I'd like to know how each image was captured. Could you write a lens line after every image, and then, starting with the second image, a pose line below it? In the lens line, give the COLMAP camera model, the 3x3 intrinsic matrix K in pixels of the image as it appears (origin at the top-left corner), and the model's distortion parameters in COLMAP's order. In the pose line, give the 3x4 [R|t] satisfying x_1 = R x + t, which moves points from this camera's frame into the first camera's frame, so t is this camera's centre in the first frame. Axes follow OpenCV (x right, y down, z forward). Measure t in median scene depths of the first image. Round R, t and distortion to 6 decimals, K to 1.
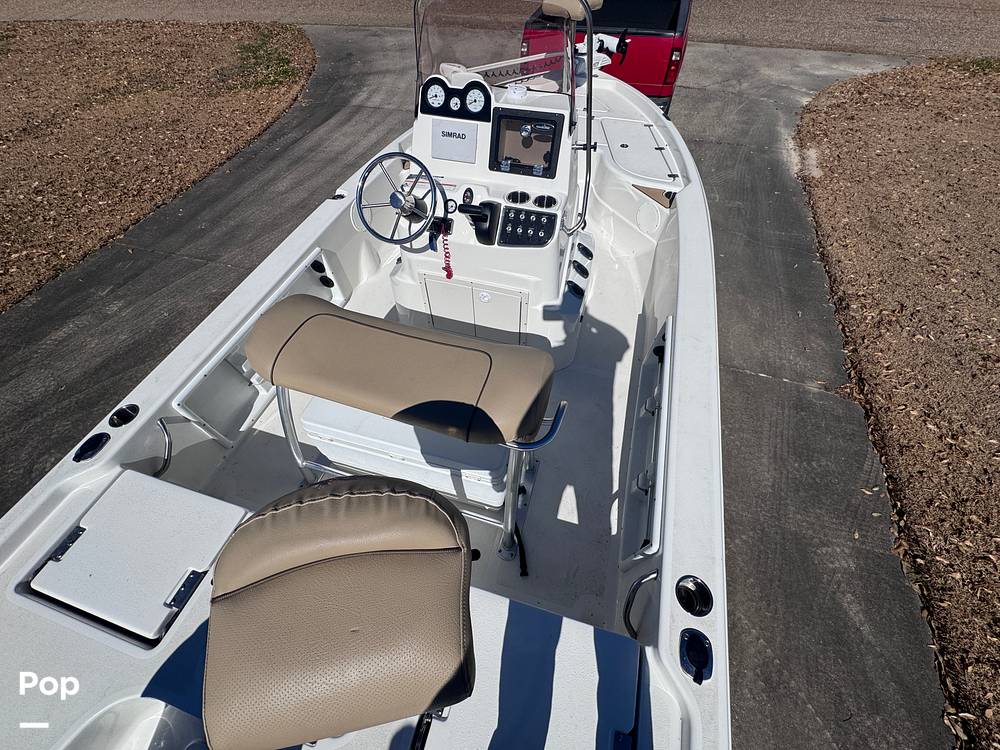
lens RADIAL K [[395.8, 0, 491.3], [0, 395.8, 373.5], [0, 0, 1]] dist [-0.000691, -0.000193]
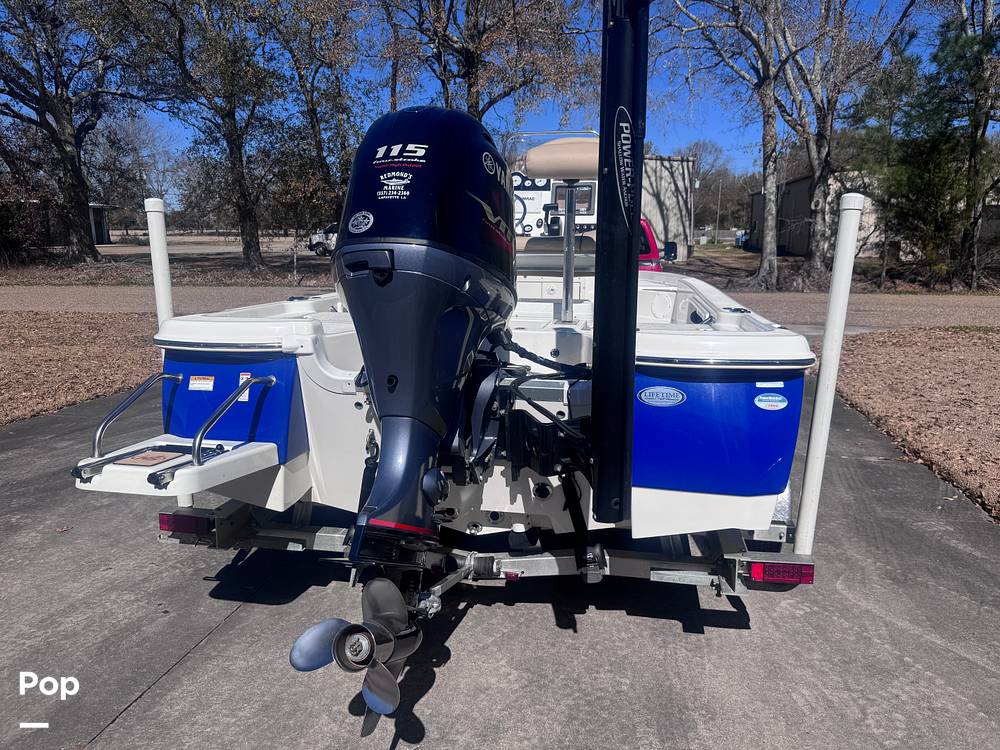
lens RADIAL K [[707.6, 0, 499.8], [0, 707.6, 374.4], [0, 0, 1]] dist [0.011080, -0.000447]
pose [[0.993545, 0.006753, 0.113241, -0.518888], [0.071874, 0.734837, -0.674424, 1.818221], [-0.087769, 0.678210, 0.729608, -0.582052]]
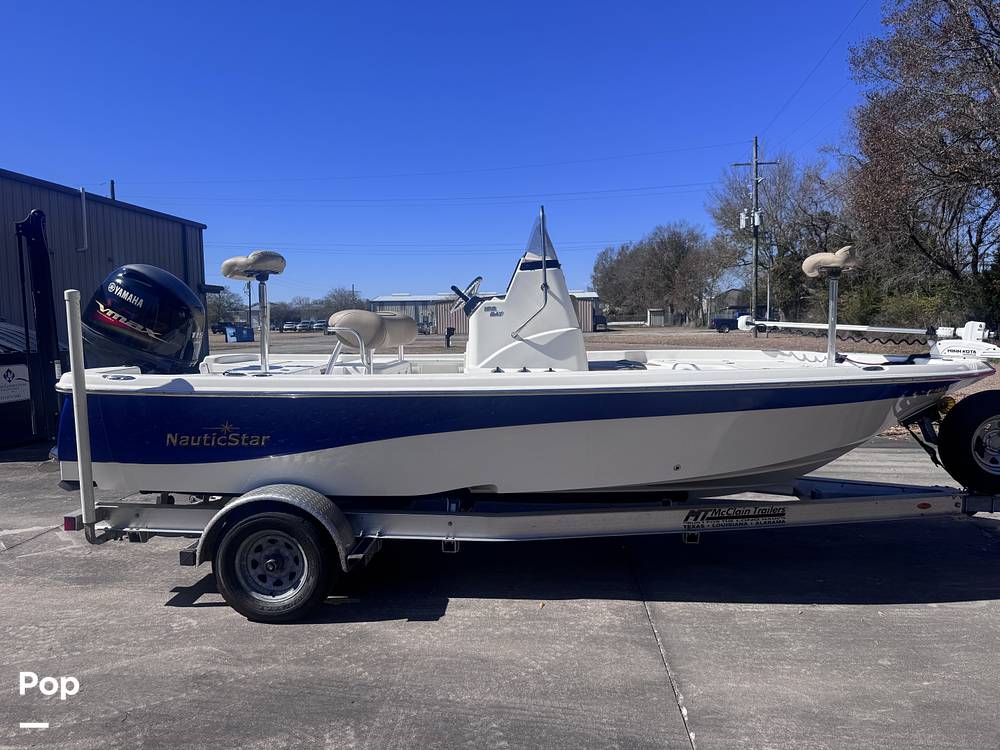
lens RADIAL K [[707.6, 0, 498.0], [0, 707.6, 376.4], [0, 0, 1]] dist [0.011080, -0.000447]
pose [[0.222531, 0.103735, -0.969391, 2.787527], [-0.779813, 0.615706, -0.113125, 0.054841], [0.585125, 0.781118, 0.217907, 0.639388]]
